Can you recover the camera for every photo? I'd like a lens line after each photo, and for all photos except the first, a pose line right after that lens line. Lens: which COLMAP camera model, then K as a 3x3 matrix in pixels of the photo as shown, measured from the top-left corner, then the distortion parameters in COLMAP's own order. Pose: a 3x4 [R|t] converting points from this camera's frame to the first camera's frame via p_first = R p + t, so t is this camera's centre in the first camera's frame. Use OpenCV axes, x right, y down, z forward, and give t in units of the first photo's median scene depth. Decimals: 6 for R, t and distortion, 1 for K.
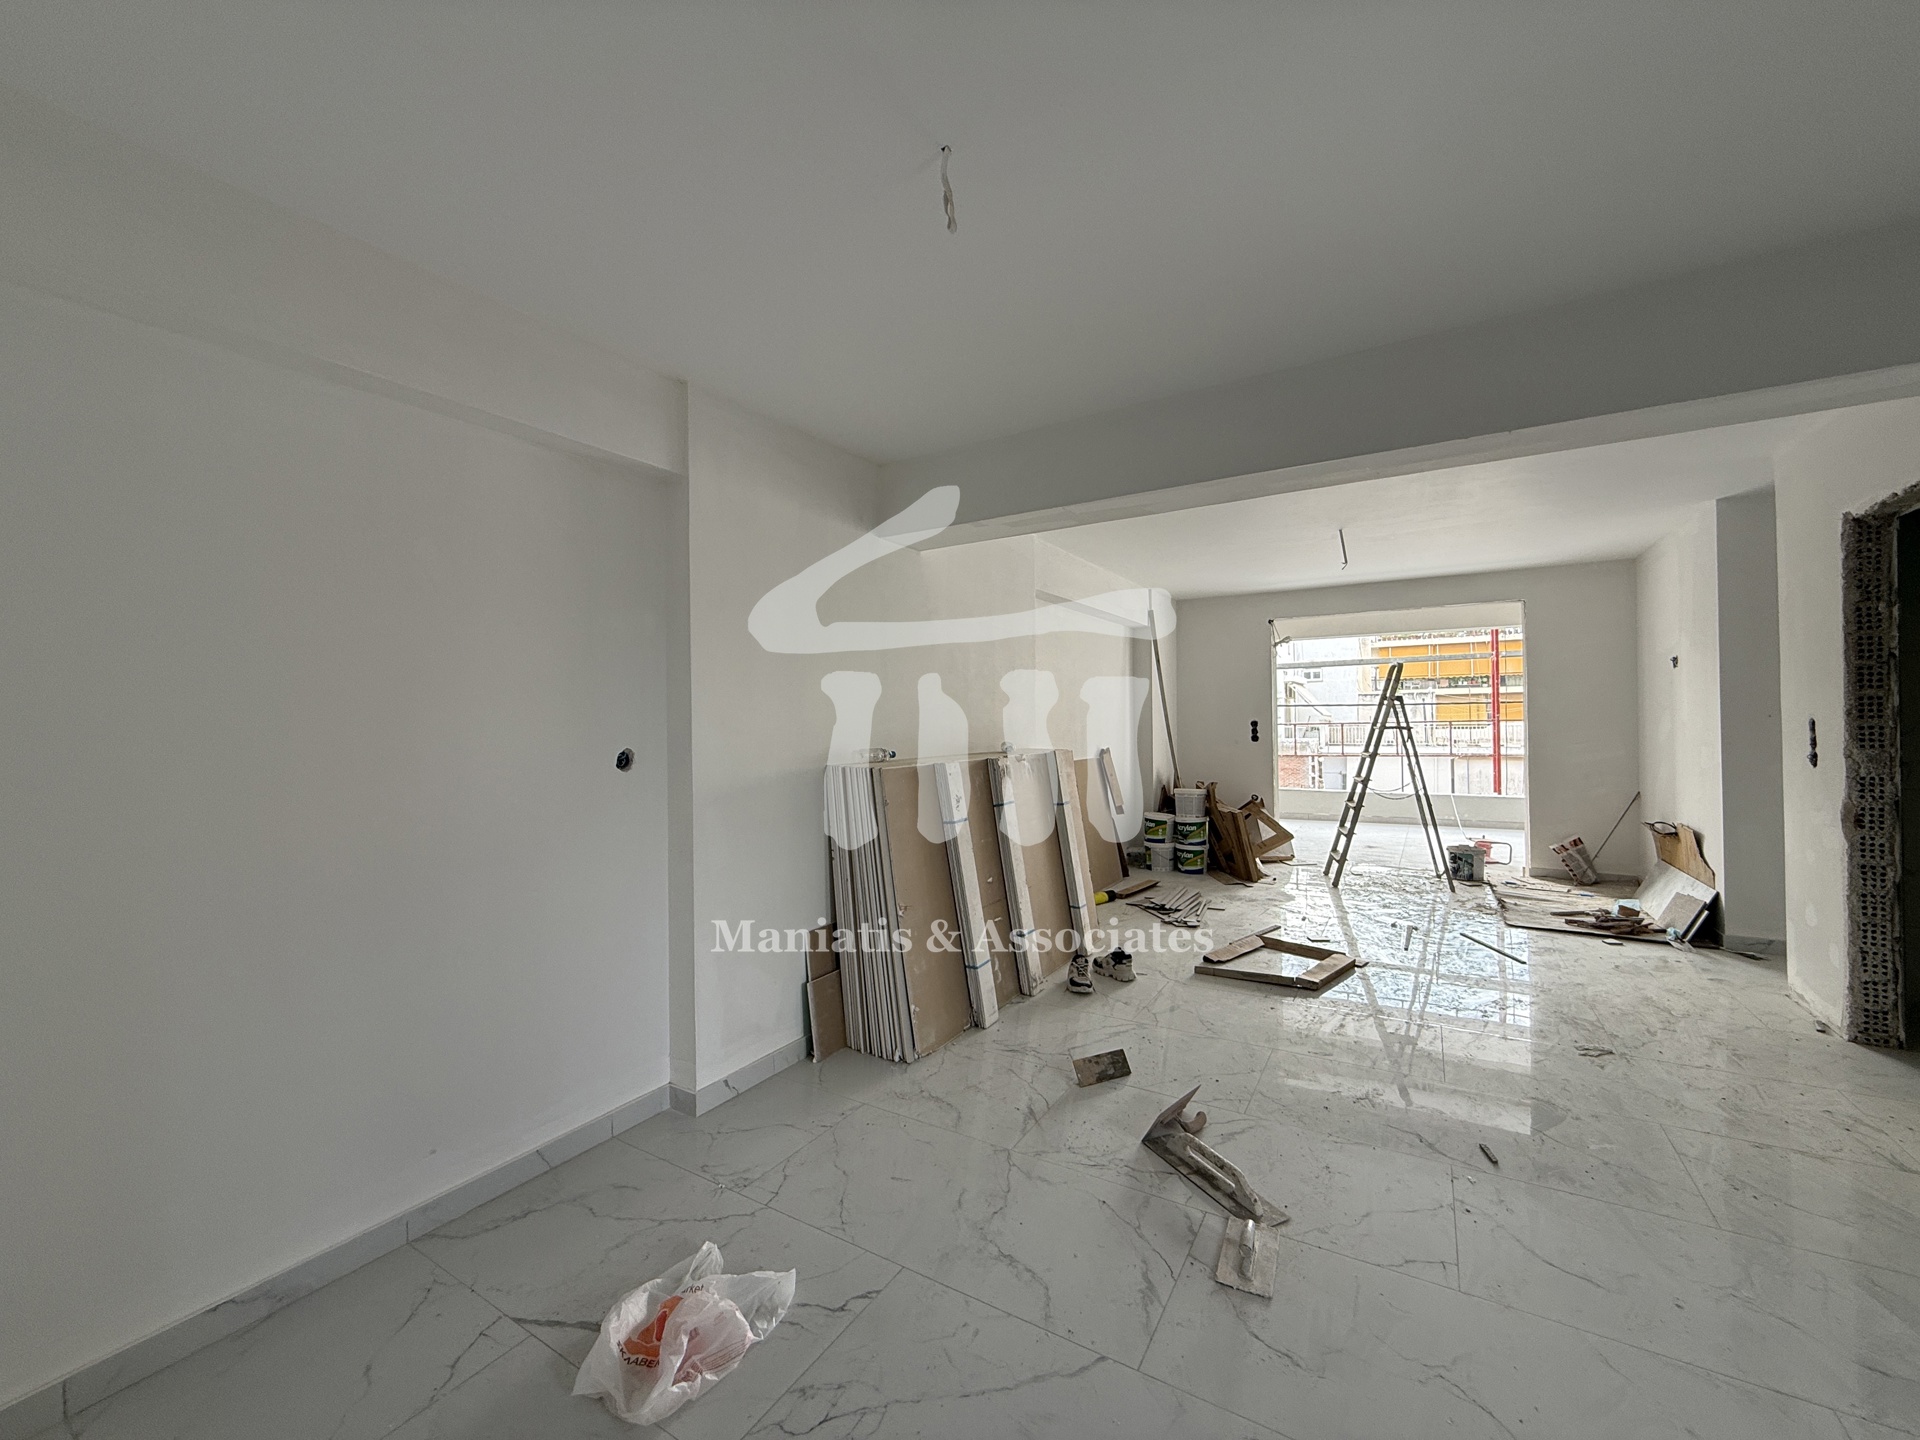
lens RADIAL K [[759.3, 0, 949.5], [0, 759.3, 725.4], [0, 0, 1]] dist [0.001337, 0.000287]
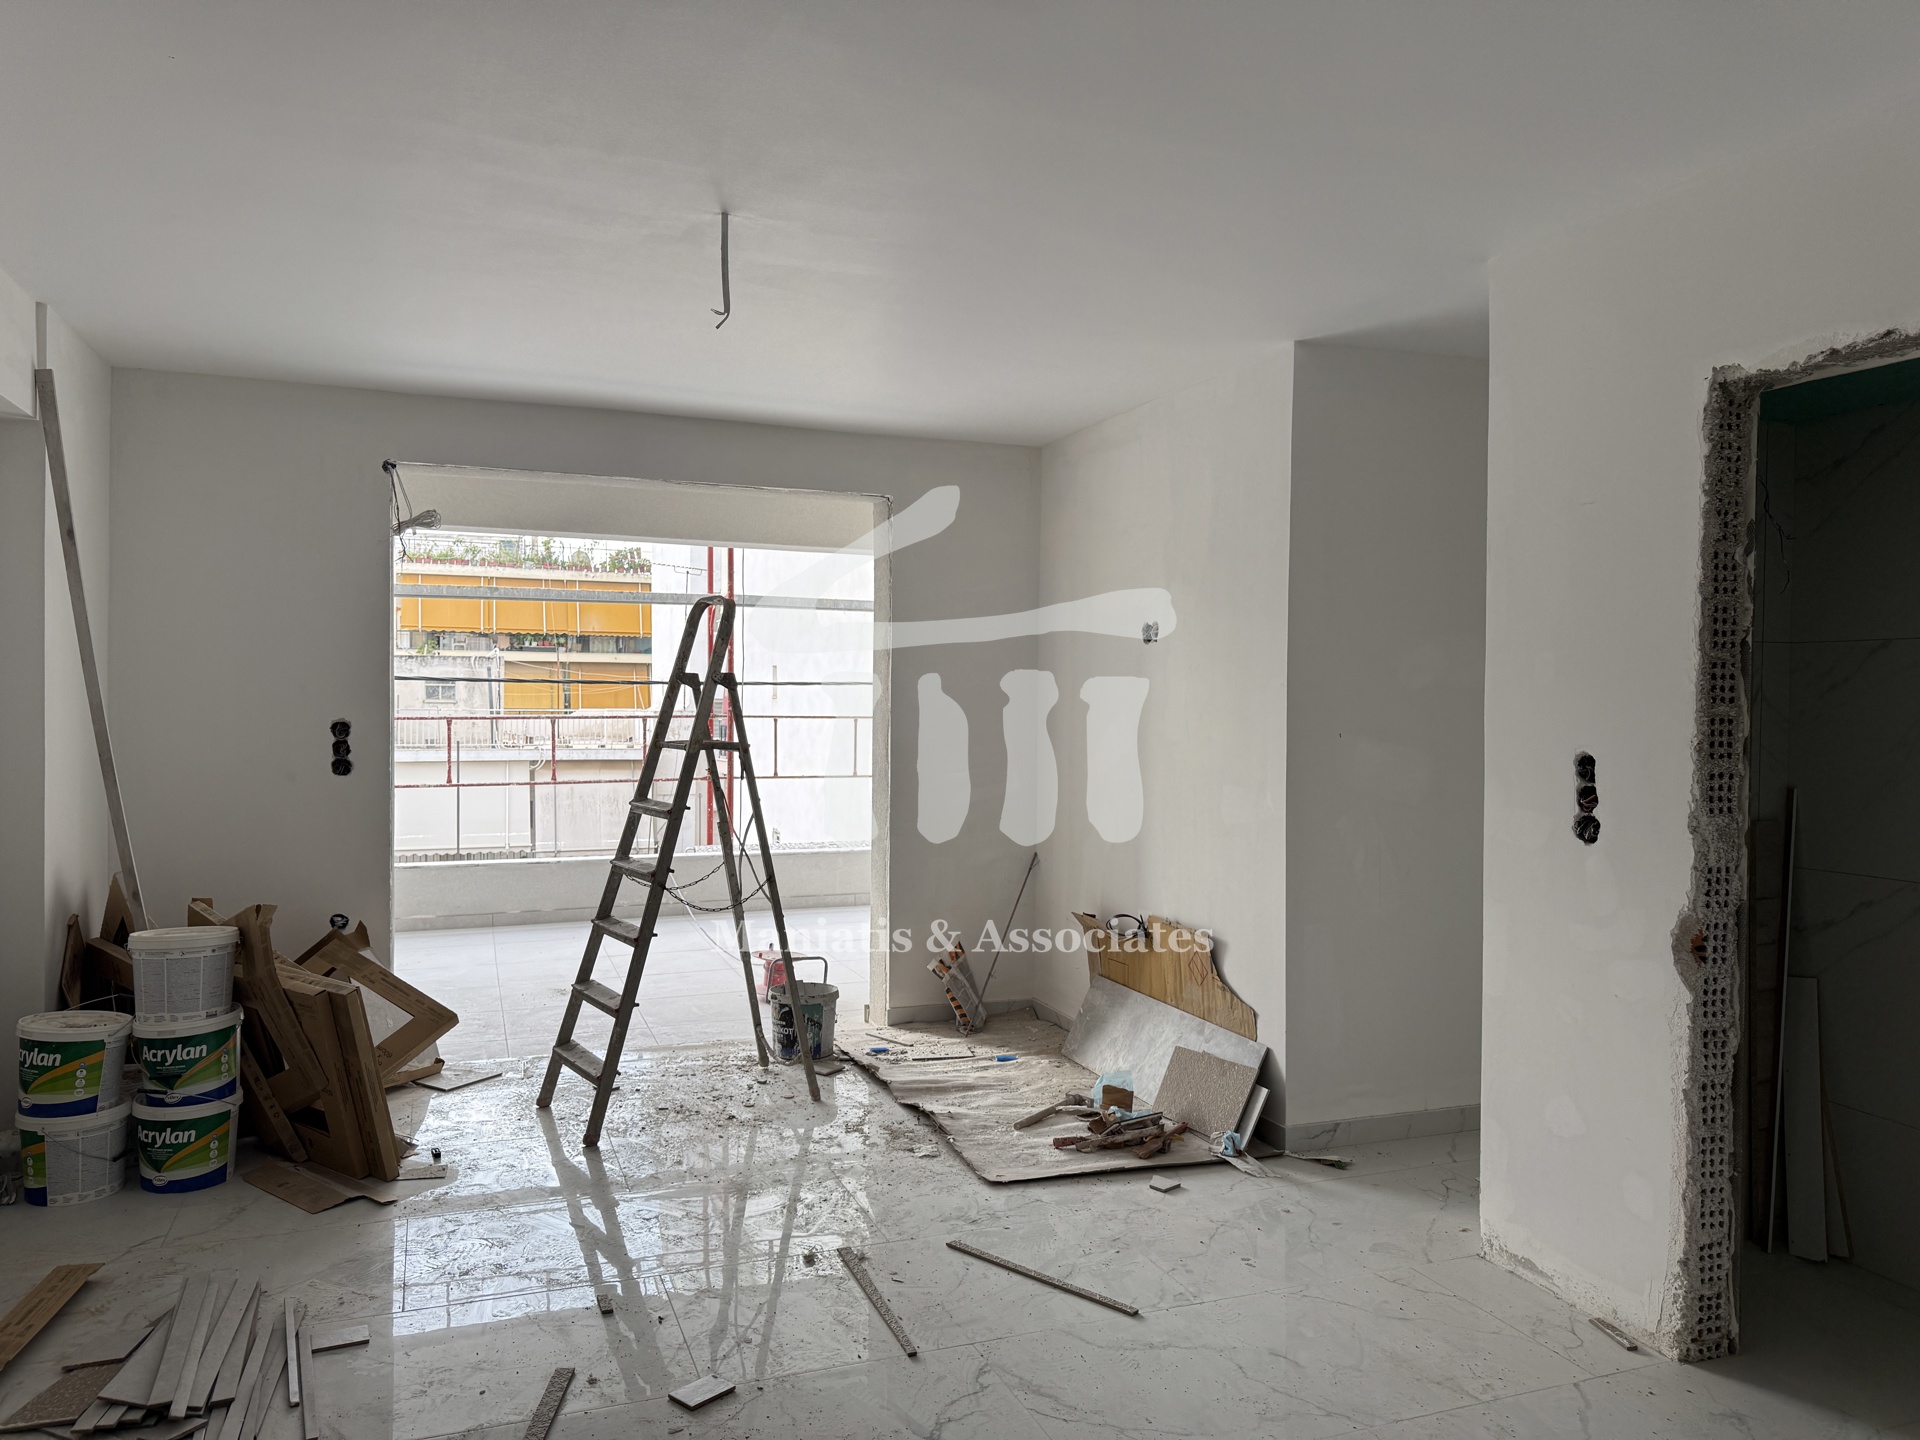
lens RADIAL K [[1342.0, 0, 956.1], [0, 1342.0, 722.3], [0, 0, 1]] dist [0.004643, -0.009421]
pose [[0.605714, 0.003923, 0.795672, 0.056686], [-0.013690, 0.999891, 0.005492, -0.014799], [-0.795564, -0.014219, 0.605702, 0.386916]]
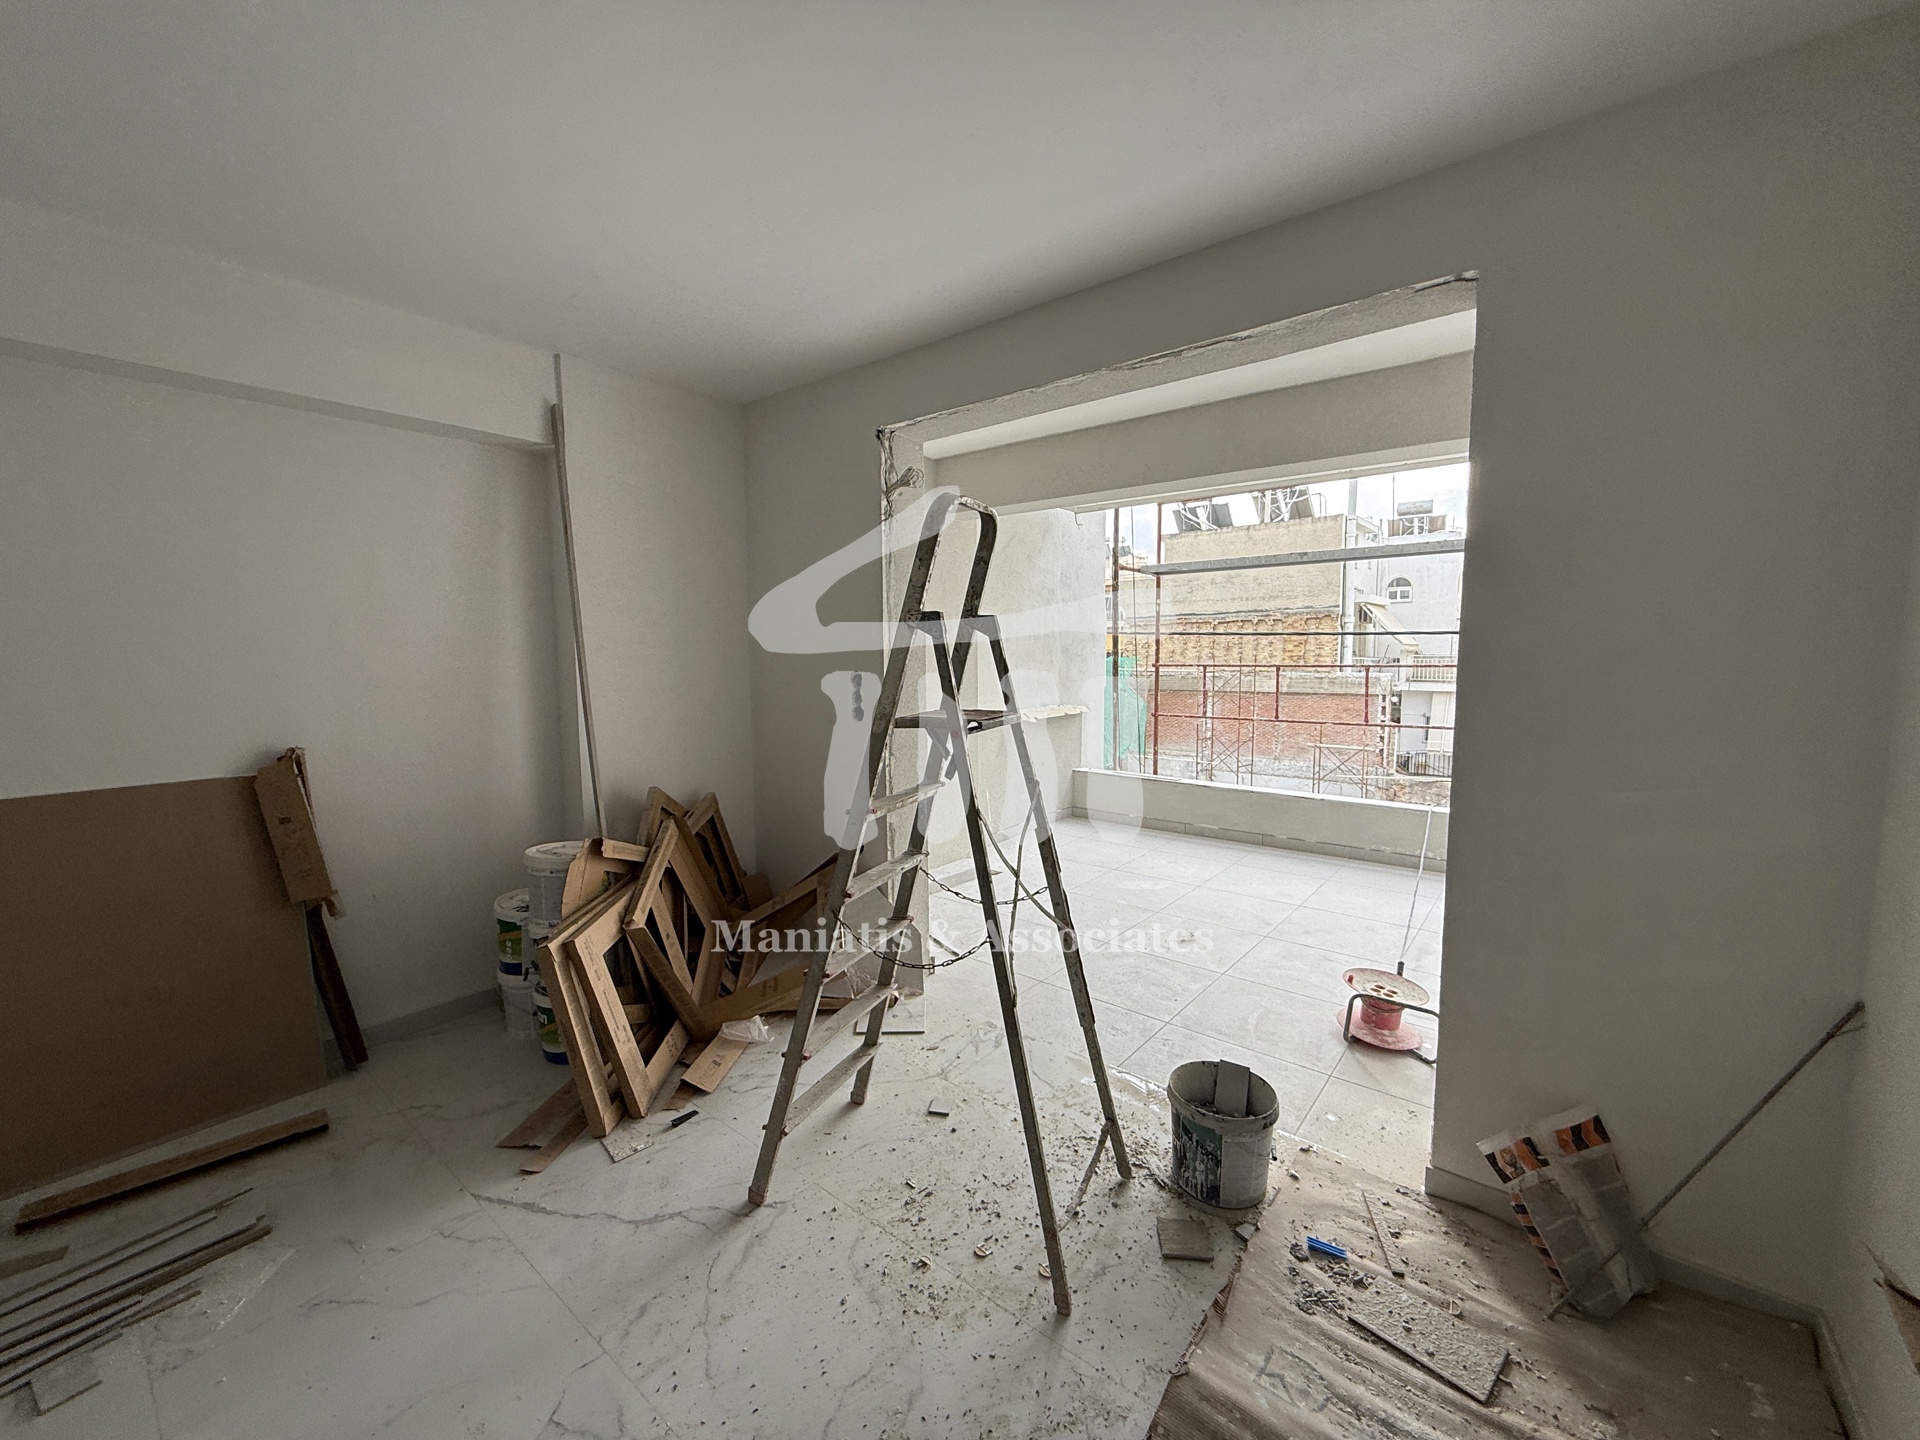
lens RADIAL K [[759.3, 0, 954.5], [0, 759.3, 719.9], [0, 0, 1]] dist [0.001337, 0.000287]
pose [[0.992351, 0.016635, -0.122319, 0.571994], [-0.005477, 0.995836, 0.091001, -0.021585], [0.123324, -0.089635, 0.988310, 0.646509]]
